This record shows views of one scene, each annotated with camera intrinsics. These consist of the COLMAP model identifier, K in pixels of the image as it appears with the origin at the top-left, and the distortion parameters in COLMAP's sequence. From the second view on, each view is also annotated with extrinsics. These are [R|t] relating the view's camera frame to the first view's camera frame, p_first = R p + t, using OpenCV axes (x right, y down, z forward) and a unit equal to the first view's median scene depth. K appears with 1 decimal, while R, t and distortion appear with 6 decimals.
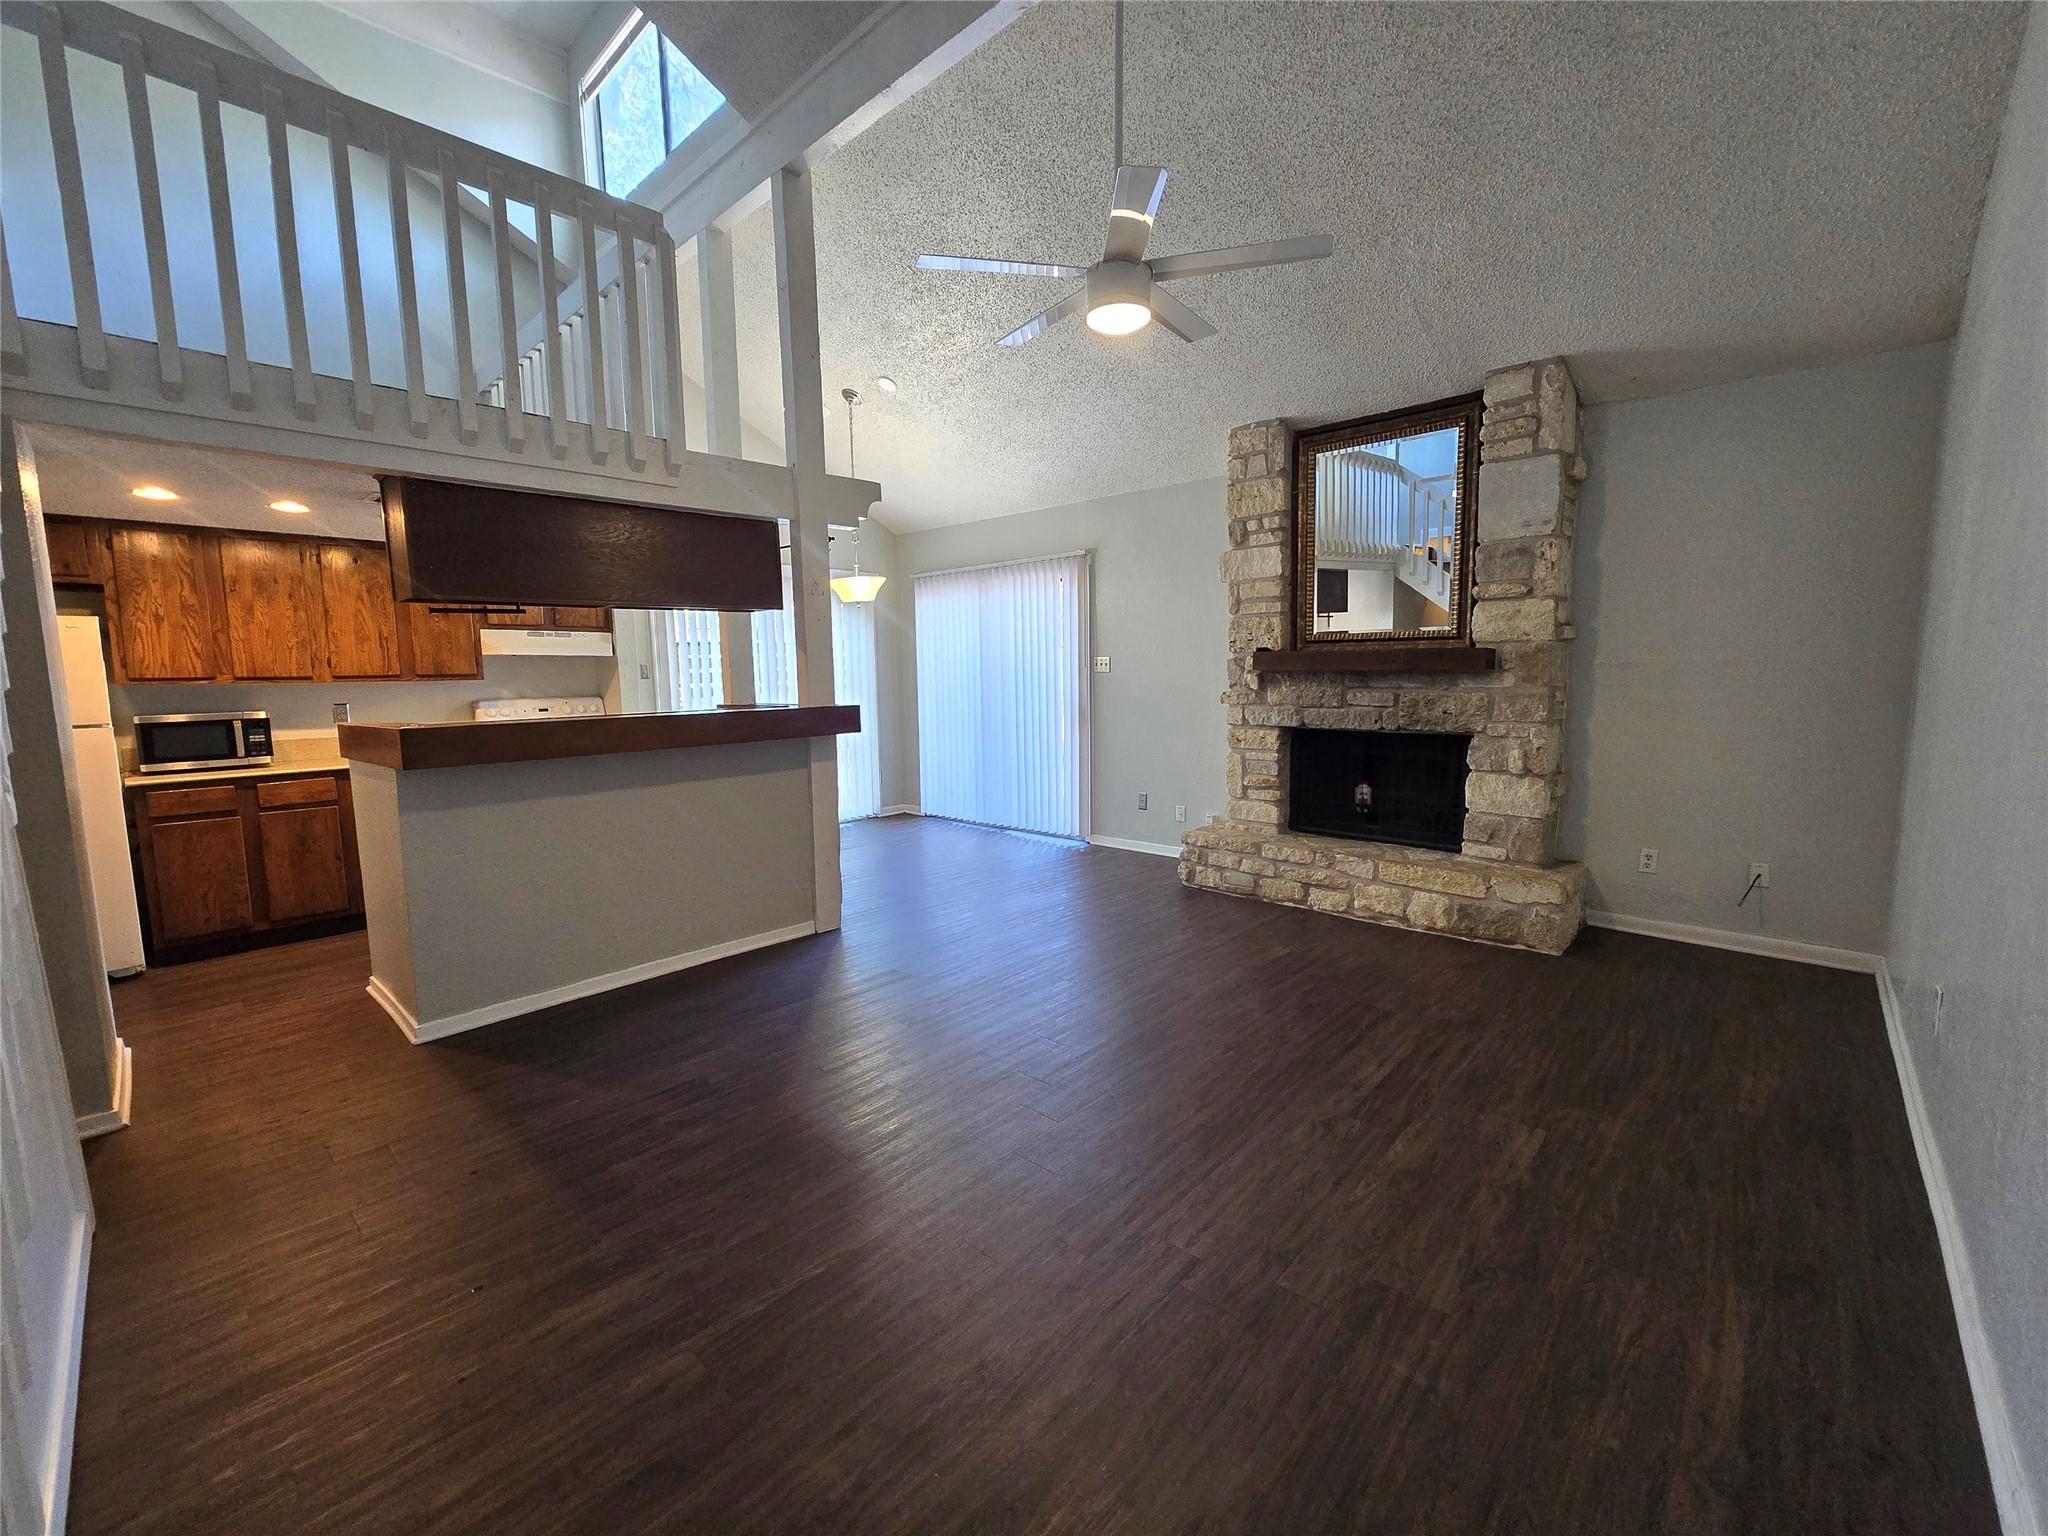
lens RADIAL K [[839.3, 0, 1026.9], [0, 839.3, 764.4], [0, 0, 1]] dist [-0.003782, -0.000202]
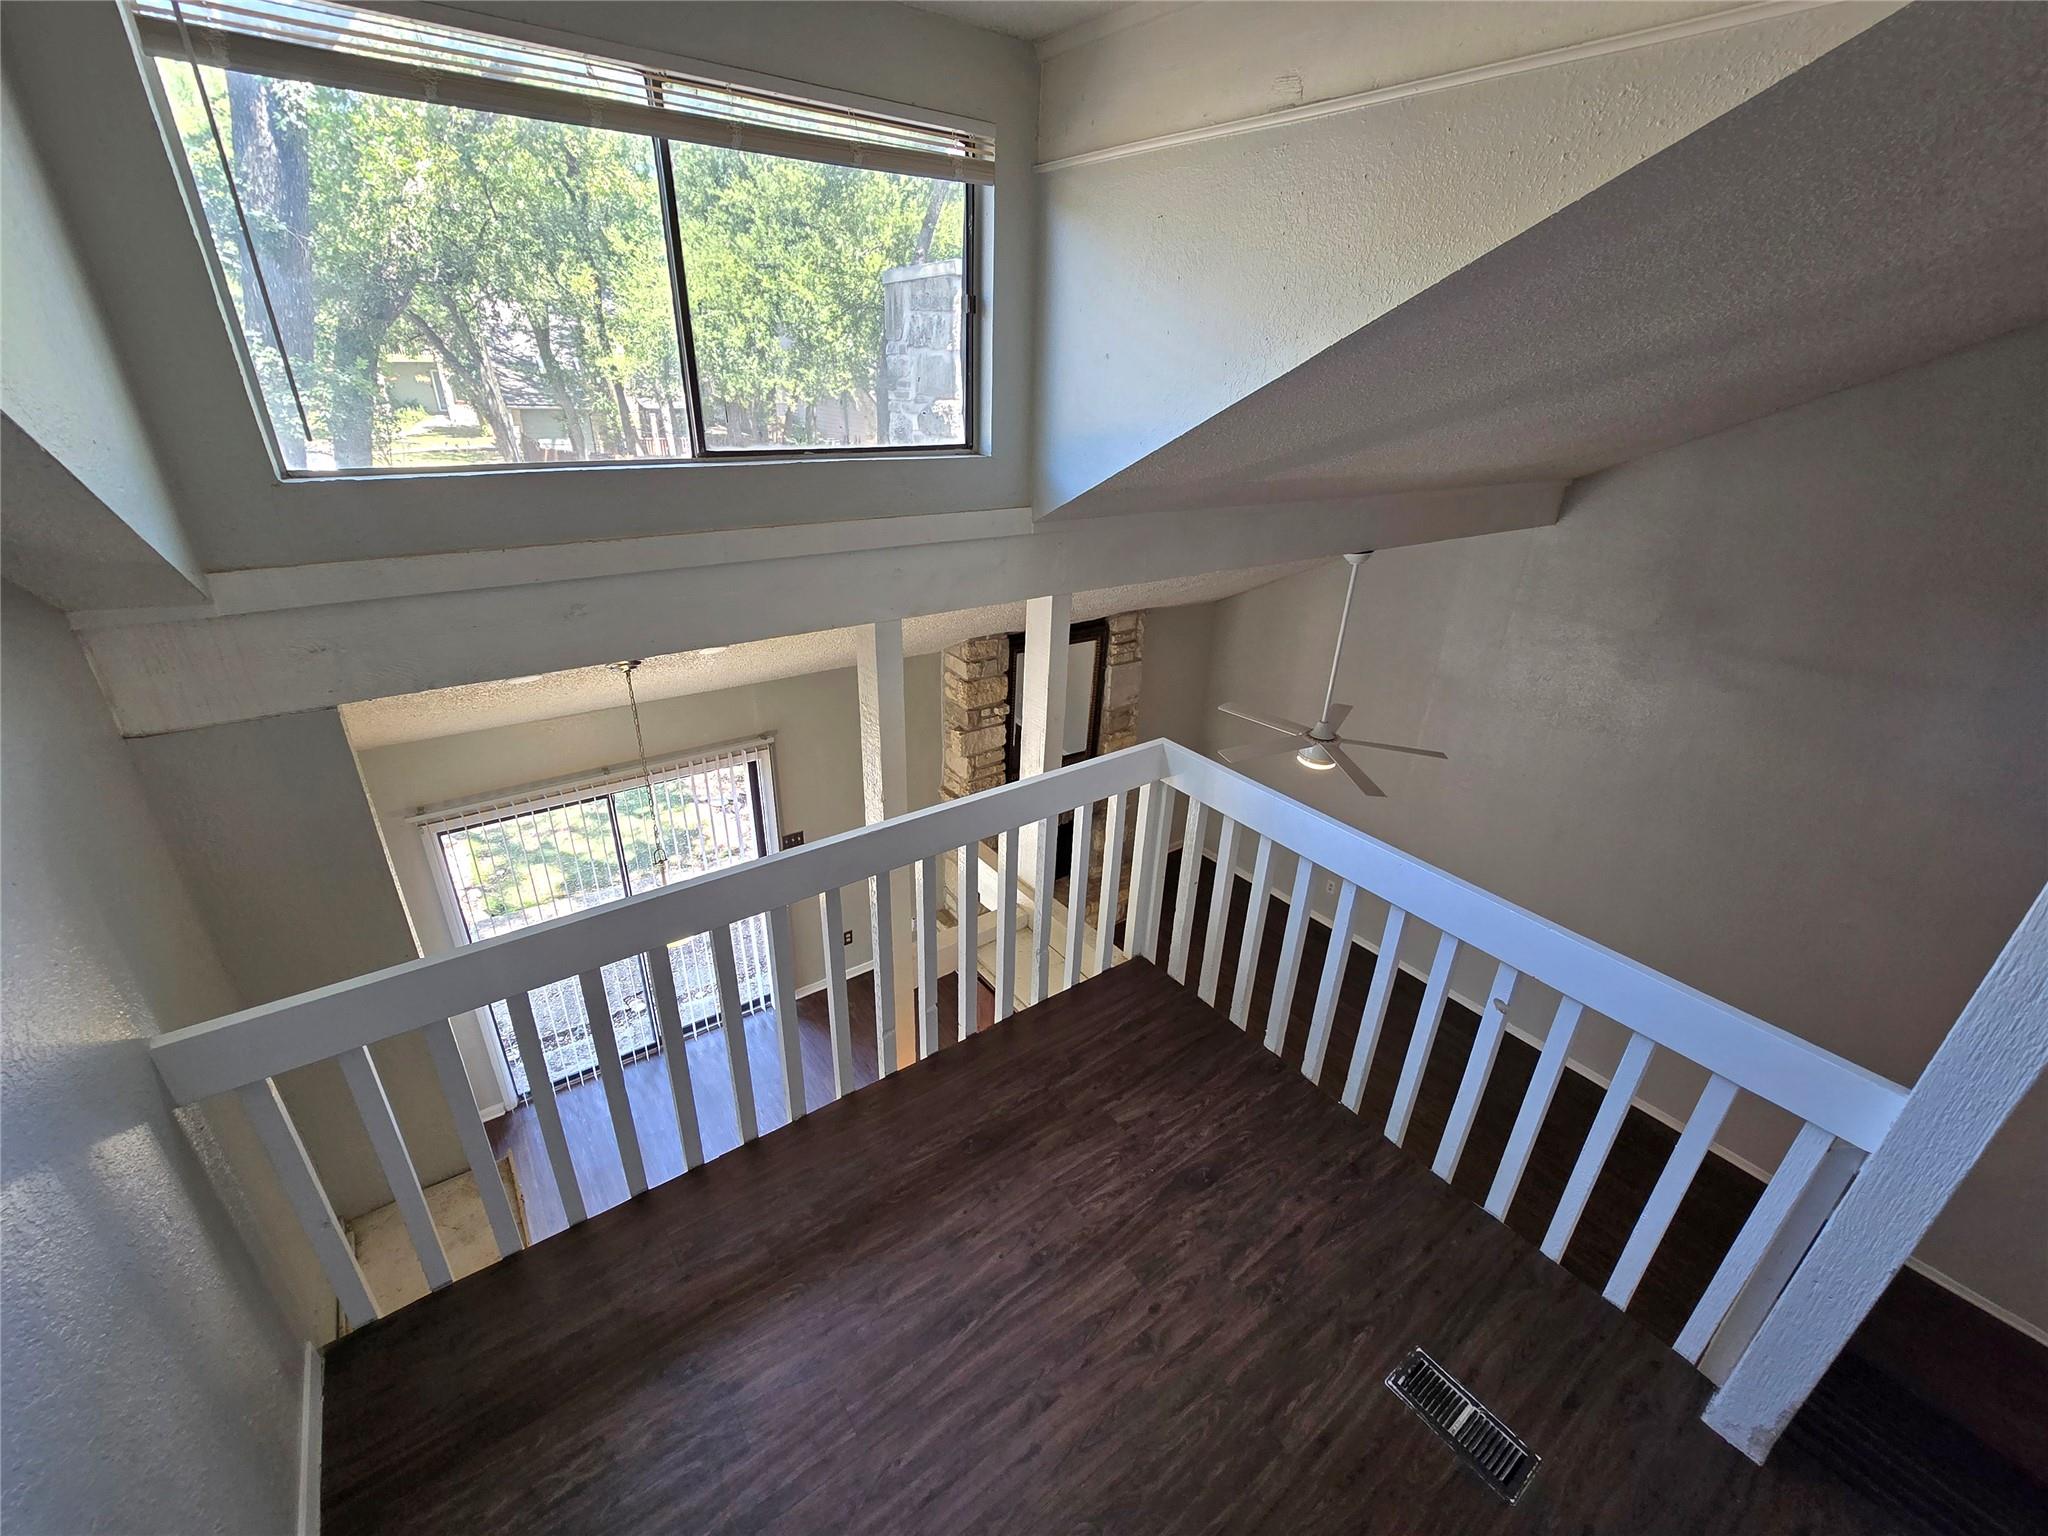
lens RADIAL K [[838.6, 0, 1030.9], [0, 838.6, 766.8], [0, 0, 1]] dist [-0.002226, -0.000124]
pose [[0.184688, -0.394666, 0.900072, -0.991822], [0.077765, 0.918824, 0.386931, -0.787376], [-0.979716, -0.001467, 0.200387, 0.792016]]
